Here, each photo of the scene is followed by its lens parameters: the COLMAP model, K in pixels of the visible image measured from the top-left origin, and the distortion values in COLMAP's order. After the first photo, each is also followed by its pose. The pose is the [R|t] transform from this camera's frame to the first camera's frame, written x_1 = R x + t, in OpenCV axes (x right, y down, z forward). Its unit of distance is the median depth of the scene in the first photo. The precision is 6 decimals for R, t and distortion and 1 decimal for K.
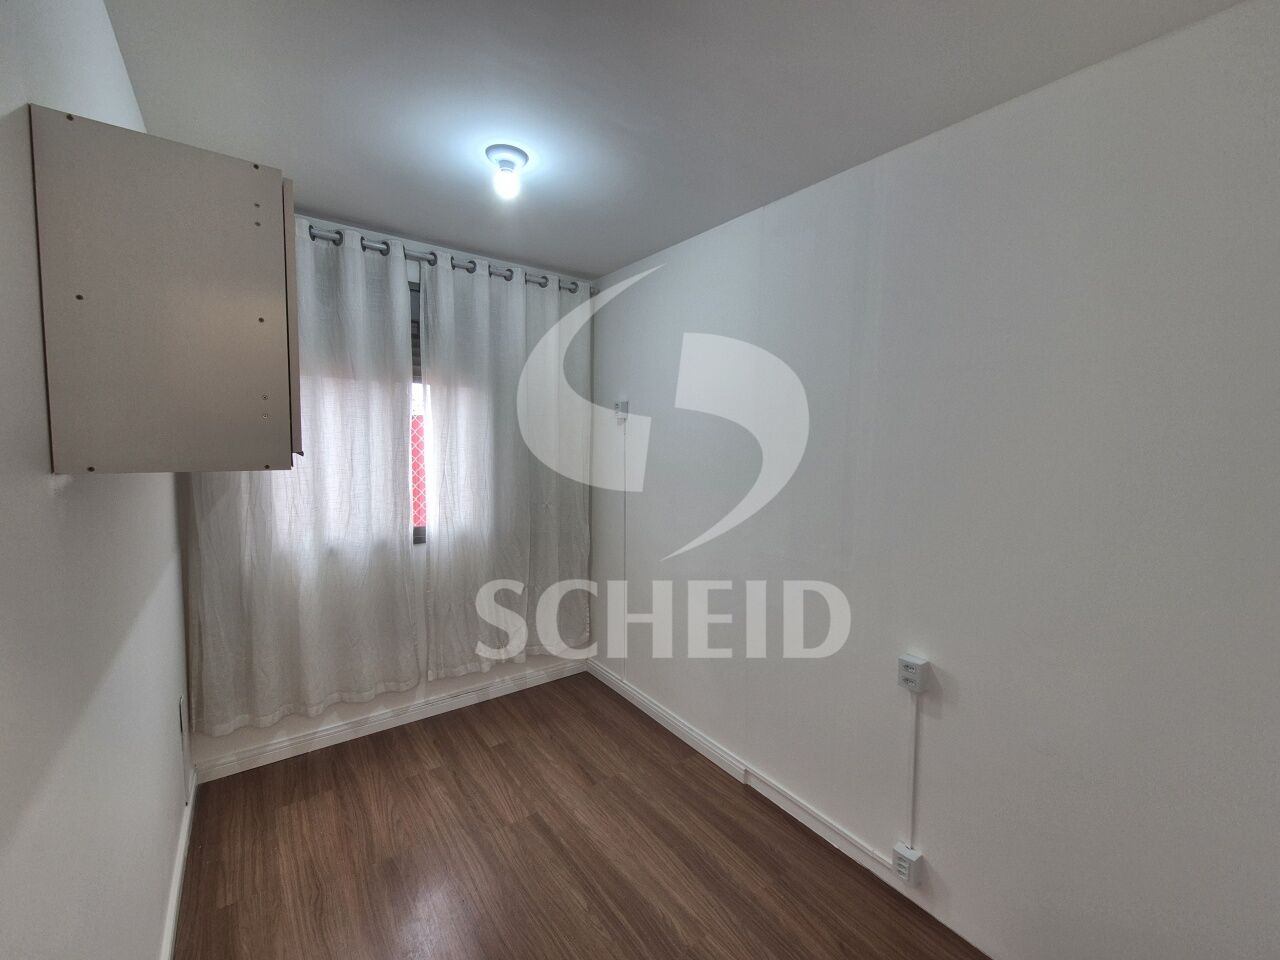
lens RADIAL K [[524.4, 0, 631.9], [0, 524.4, 481.6], [0, 0, 1]] dist [0.000201, -0.000063]
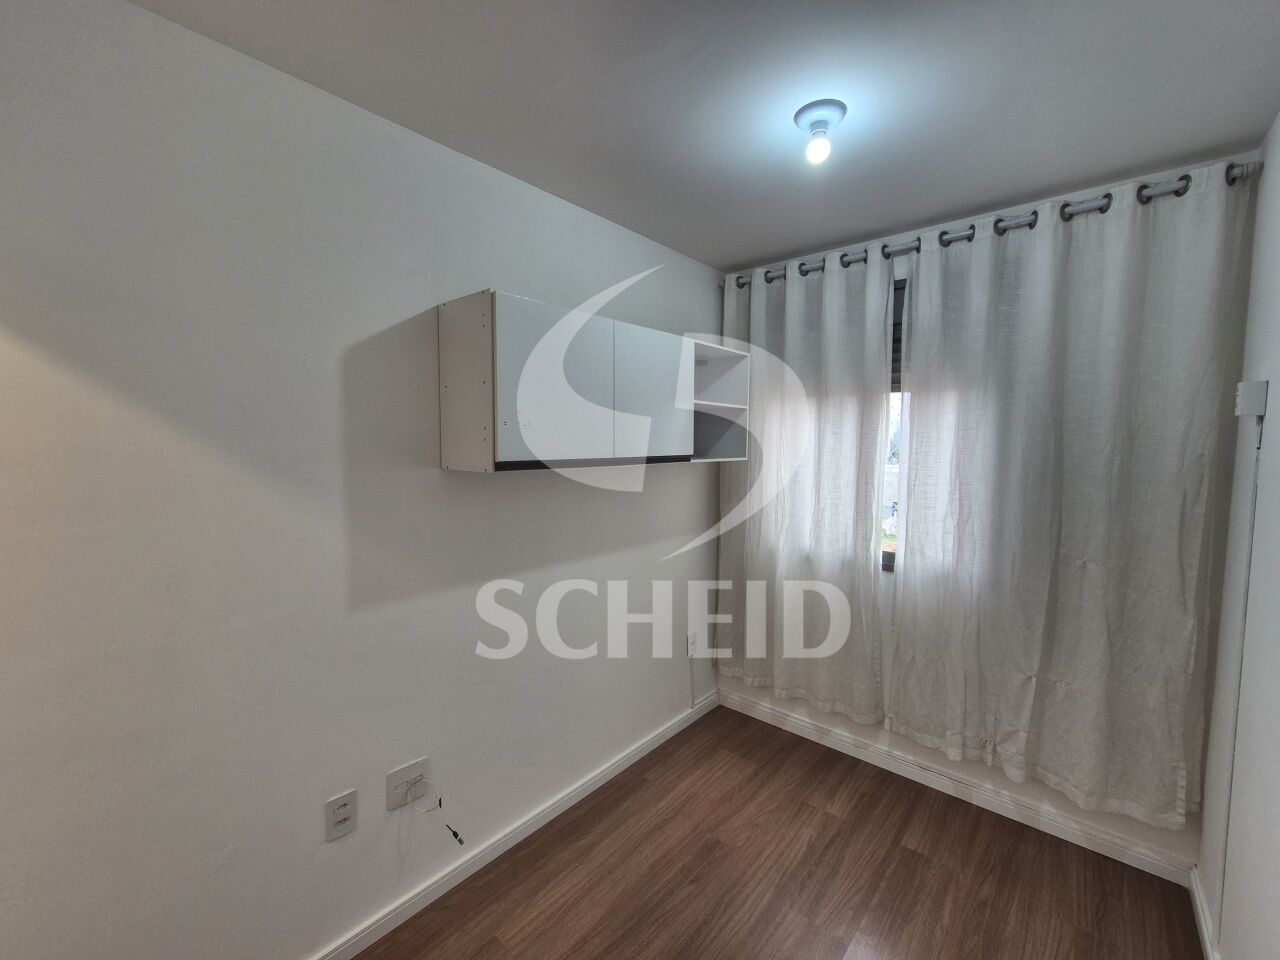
lens RADIAL K [[524.4, 0, 631.3], [0, 524.4, 474.9], [0, 0, 1]] dist [0.000201, -0.000063]
pose [[0.211271, 0.055051, -0.975876, 0.378692], [-0.072938, 0.996517, 0.040425, -0.052472], [0.974702, 0.062638, 0.214550, 0.387782]]
